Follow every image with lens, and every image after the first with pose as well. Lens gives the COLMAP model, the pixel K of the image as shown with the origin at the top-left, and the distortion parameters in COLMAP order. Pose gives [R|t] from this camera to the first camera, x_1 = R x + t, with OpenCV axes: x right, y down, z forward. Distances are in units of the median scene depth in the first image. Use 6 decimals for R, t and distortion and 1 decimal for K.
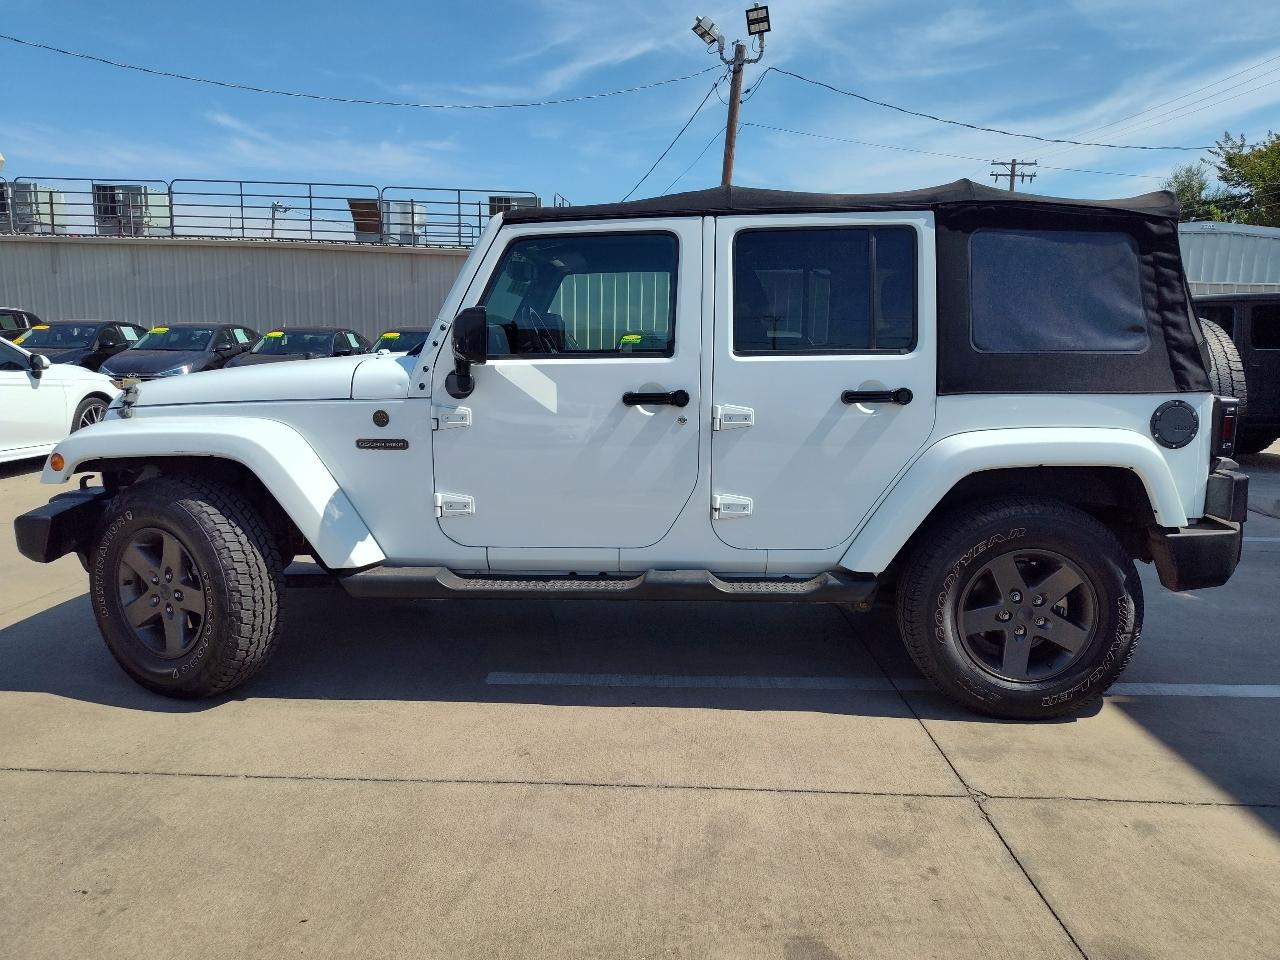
lens RADIAL K [[893.9, 0, 634.4], [0, 893.9, 480.9], [0, 0, 1]] dist [0.023520, -0.020328]
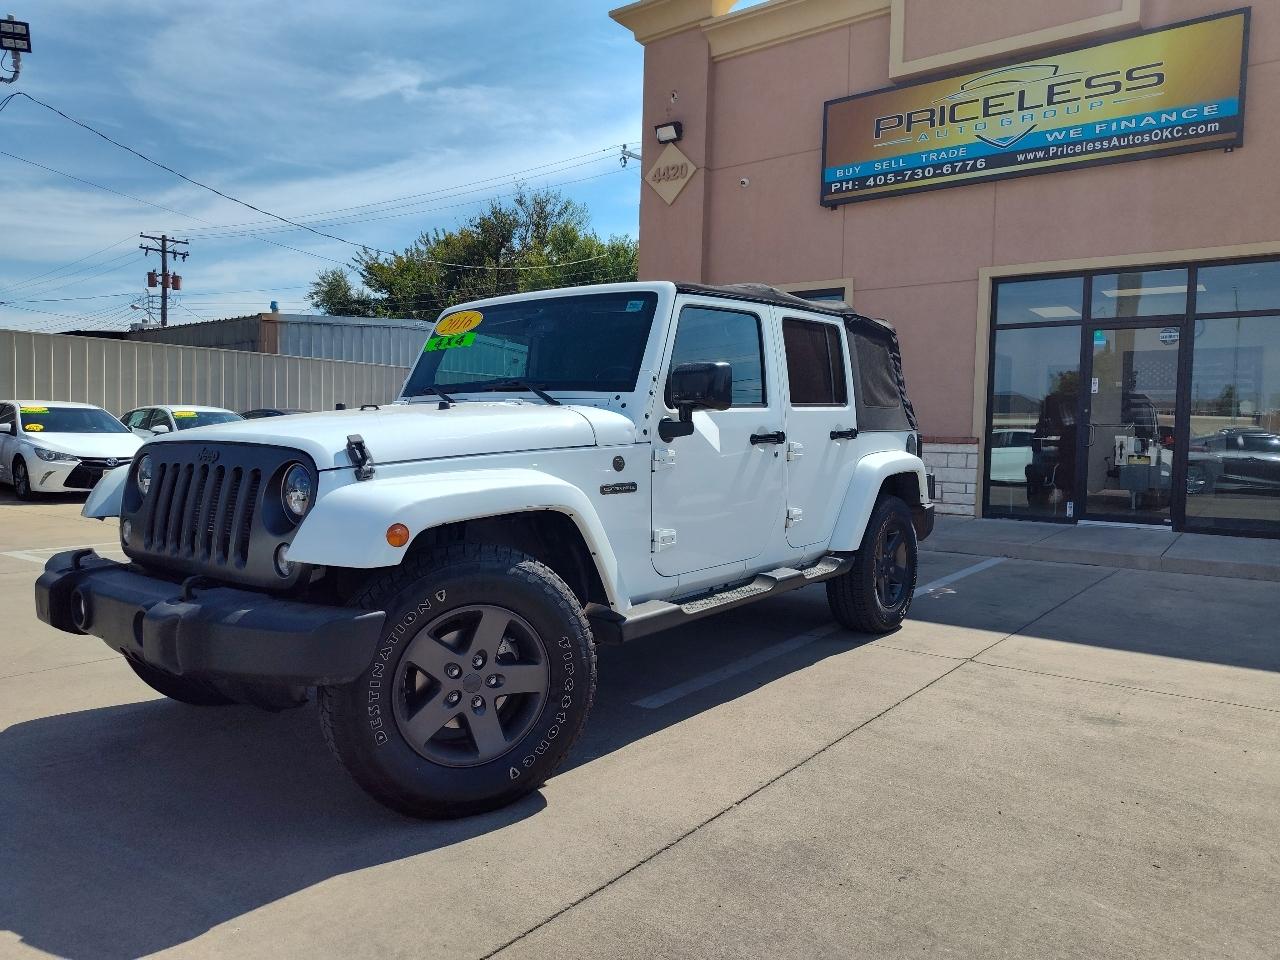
lens RADIAL K [[893.9, 0, 651.1], [0, 893.9, 479.8], [0, 0, 1]] dist [0.023520, -0.020328]
pose [[0.573012, -0.053786, 0.817780, -1.115746], [0.126200, 0.991734, -0.023200, -0.022325], [-0.809772, 0.116497, 0.575063, 0.383882]]
